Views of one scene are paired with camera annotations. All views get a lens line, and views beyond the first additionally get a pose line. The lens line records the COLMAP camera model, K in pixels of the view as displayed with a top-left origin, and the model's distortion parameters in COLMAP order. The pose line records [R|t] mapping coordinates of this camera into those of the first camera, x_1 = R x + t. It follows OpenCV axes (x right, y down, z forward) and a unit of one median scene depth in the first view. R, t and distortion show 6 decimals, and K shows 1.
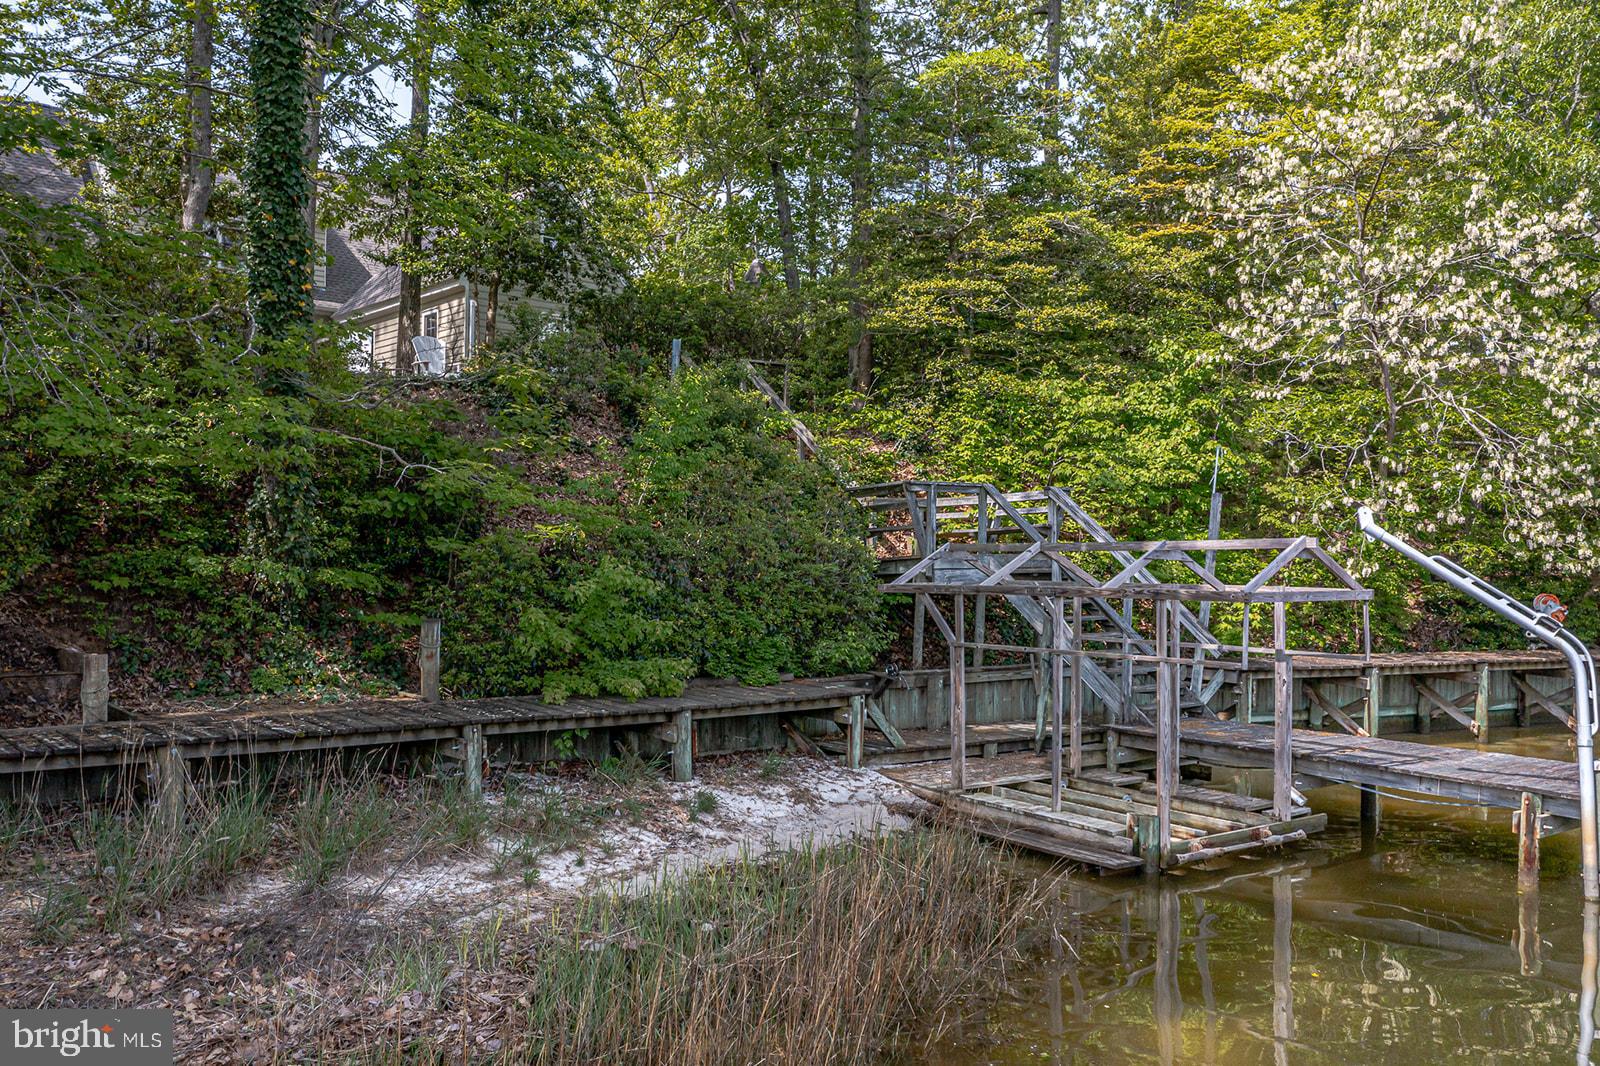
lens RADIAL K [[1293.4, 0, 795.1], [0, 1293.4, 535.6], [0, 0, 1]] dist [-0.013171, 0.002951]
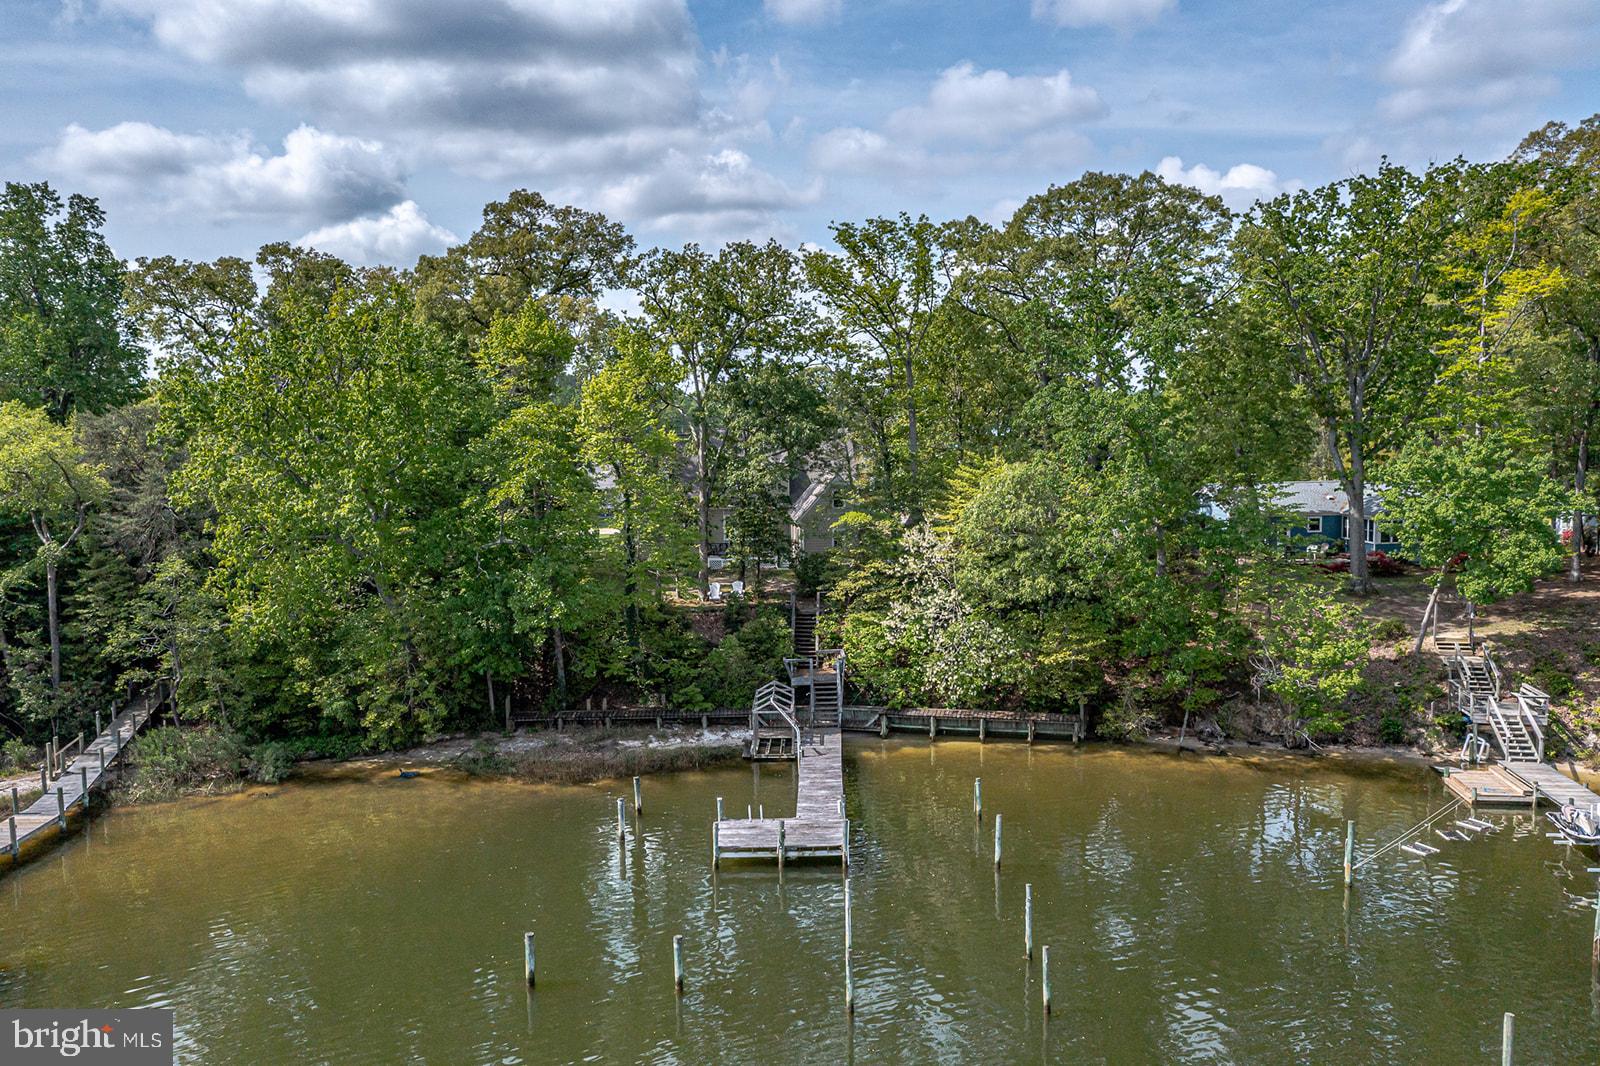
lens RADIAL K [[1265.7, 0, 794.3], [0, 1265.7, 534.5], [0, 0, 1]] dist [-0.013996, 0.003621]
pose [[0.806650, 0.032808, -0.590119, 2.735760], [0.032710, 0.994450, 0.099999, -0.928104], [0.590124, -0.099967, 0.801099, -2.354681]]
